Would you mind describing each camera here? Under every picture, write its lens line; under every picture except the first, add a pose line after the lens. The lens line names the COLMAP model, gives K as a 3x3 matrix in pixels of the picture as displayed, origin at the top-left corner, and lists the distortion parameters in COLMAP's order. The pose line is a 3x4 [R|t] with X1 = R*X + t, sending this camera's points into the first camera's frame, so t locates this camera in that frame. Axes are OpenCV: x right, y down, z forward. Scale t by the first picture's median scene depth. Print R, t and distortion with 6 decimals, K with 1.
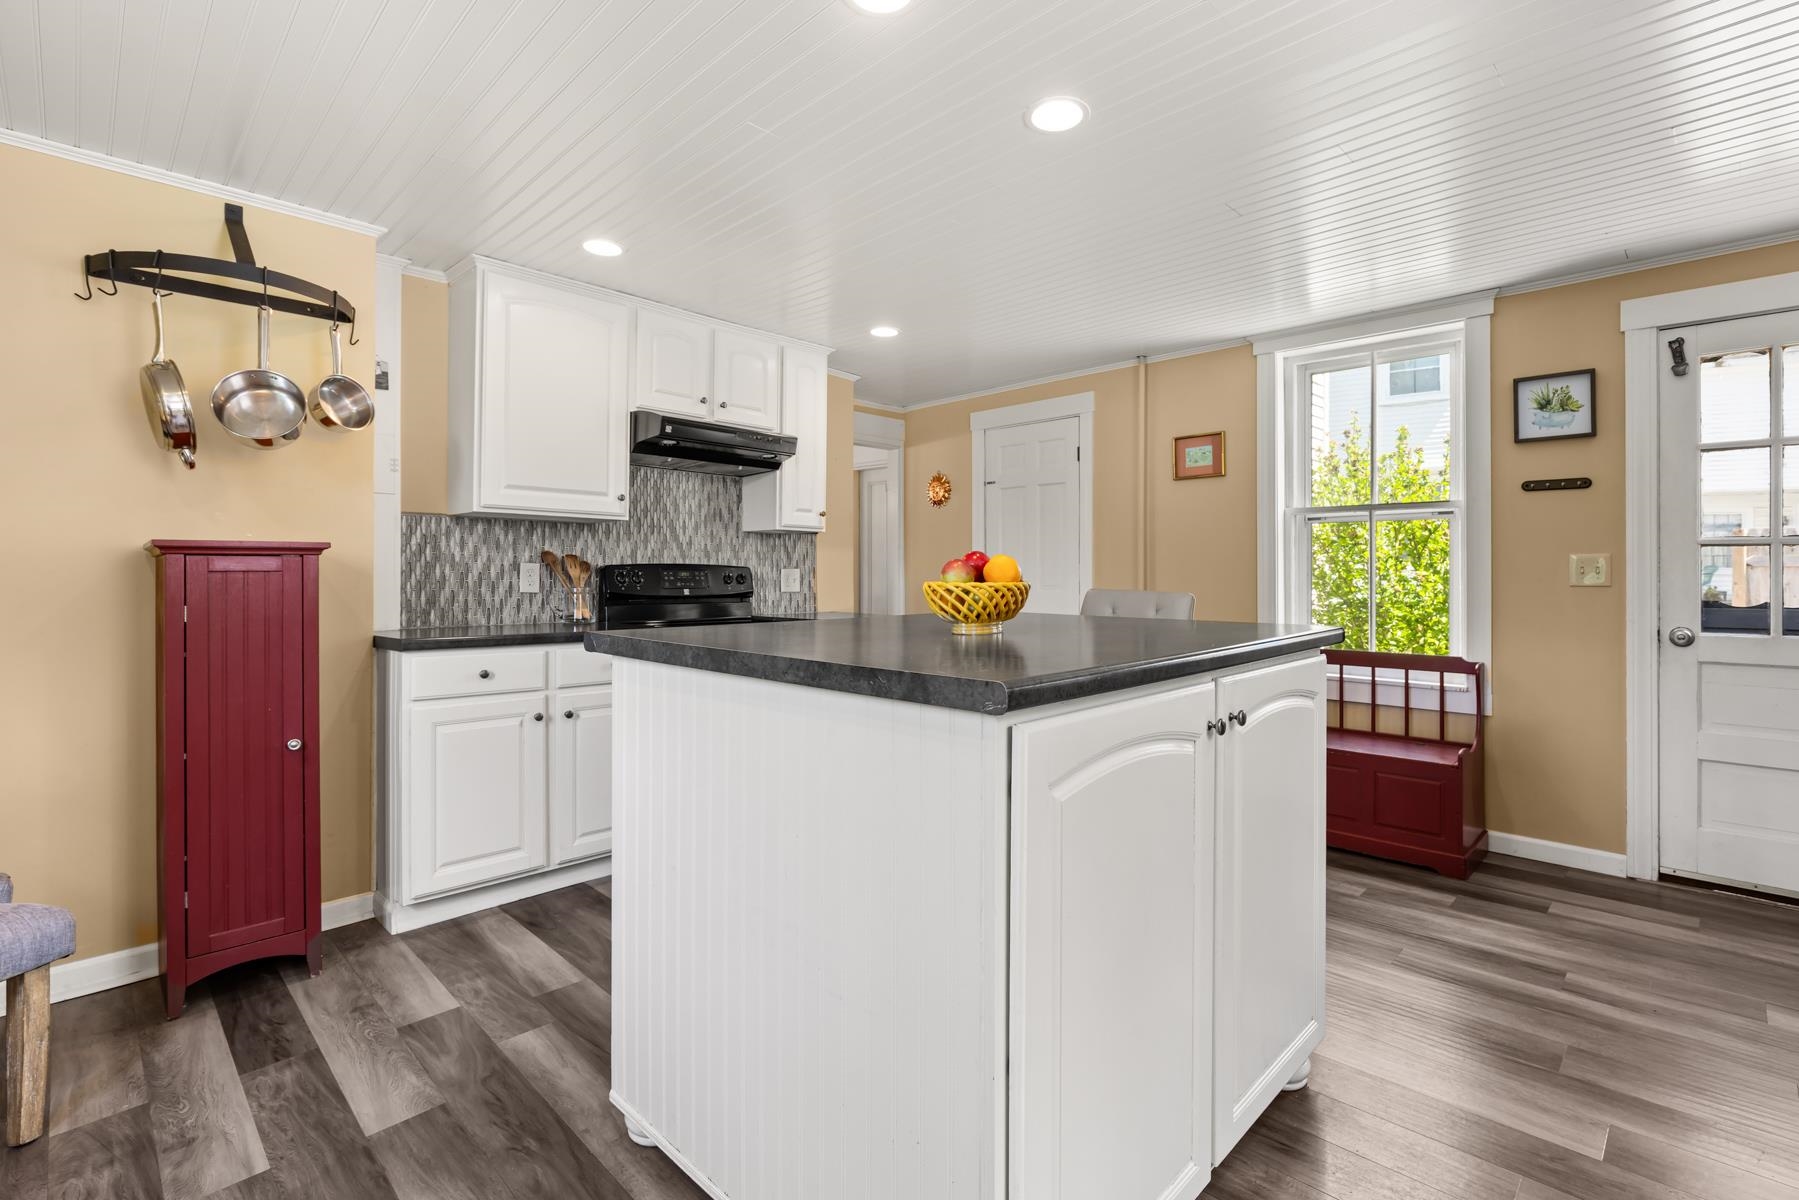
lens RADIAL K [[838.0, 0, 922.0], [0, 838.0, 573.9], [0, 0, 1]] dist [-0.003911, -0.000222]
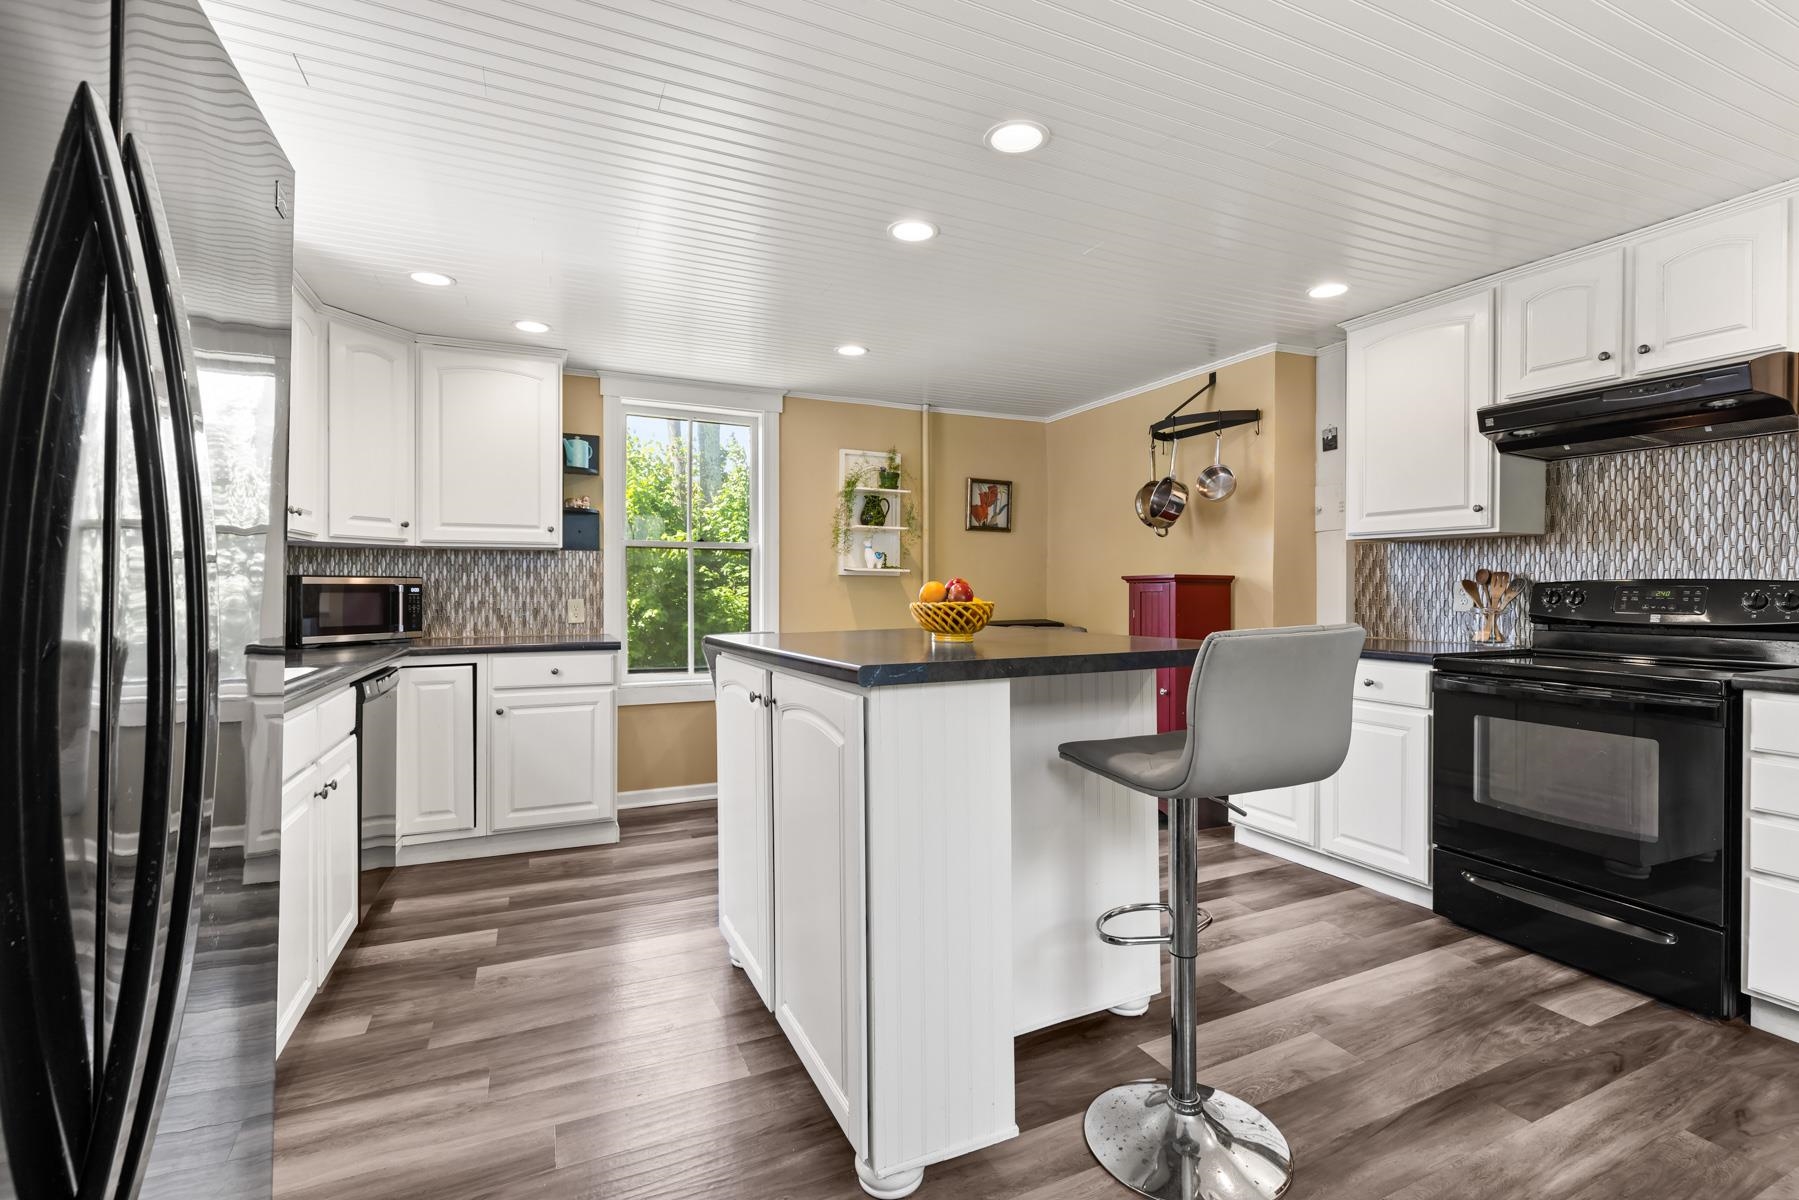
lens RADIAL K [[810.8, 0, 905.1], [0, 810.8, 591.8], [0, 0, 1]] dist [0.004390, -0.000851]
pose [[-0.359577, 0.001242, -0.933115, 0.707057], [0.002625, 0.999997, 0.000319, -0.003299], [0.933112, -0.002335, -0.359579, 0.775254]]
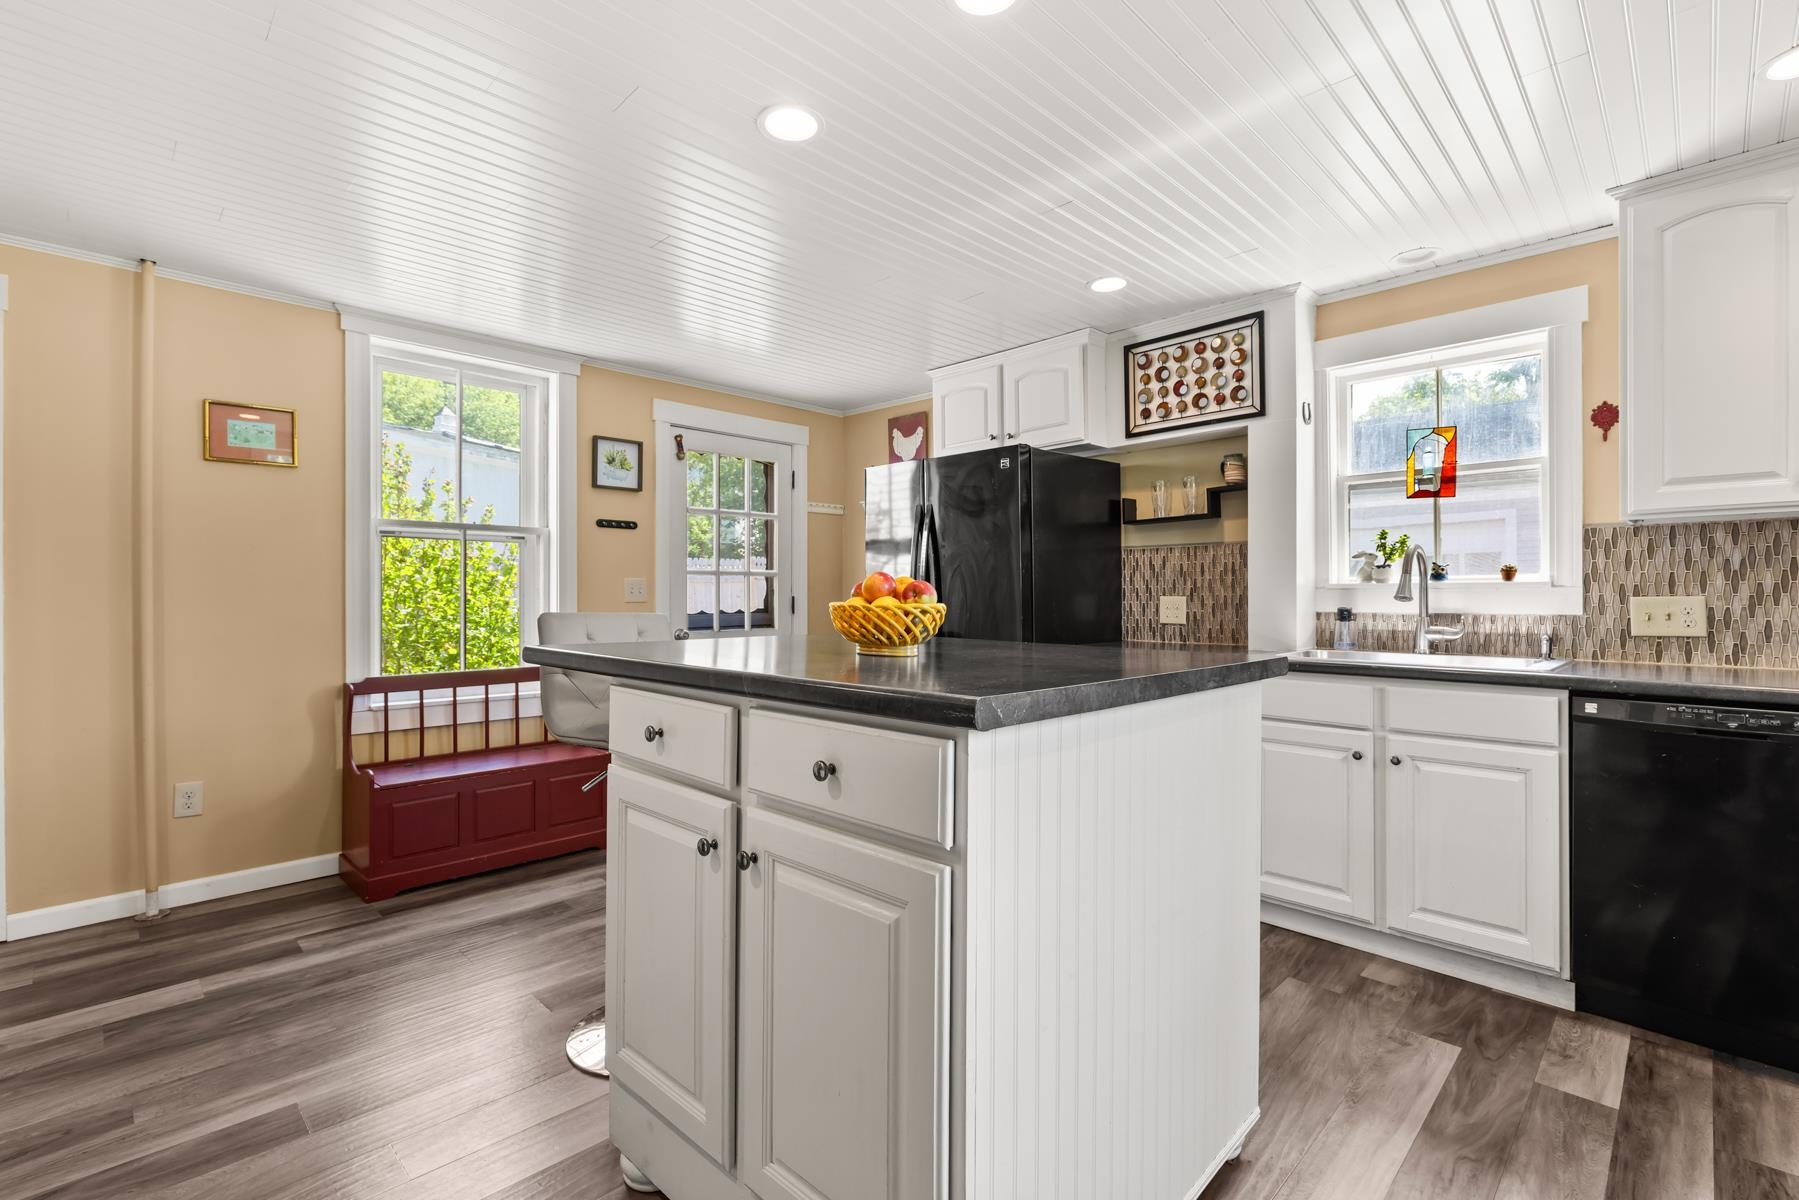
lens RADIAL K [[810.8, 0, 900.9], [0, 810.8, 596.2], [0, 0, 1]] dist [0.004390, -0.000851]
pose [[0.010284, -0.005295, 0.999933, -0.494438], [0.001401, 0.999985, 0.005281, -0.001511], [-0.999946, 0.001346, 0.010292, 0.546692]]
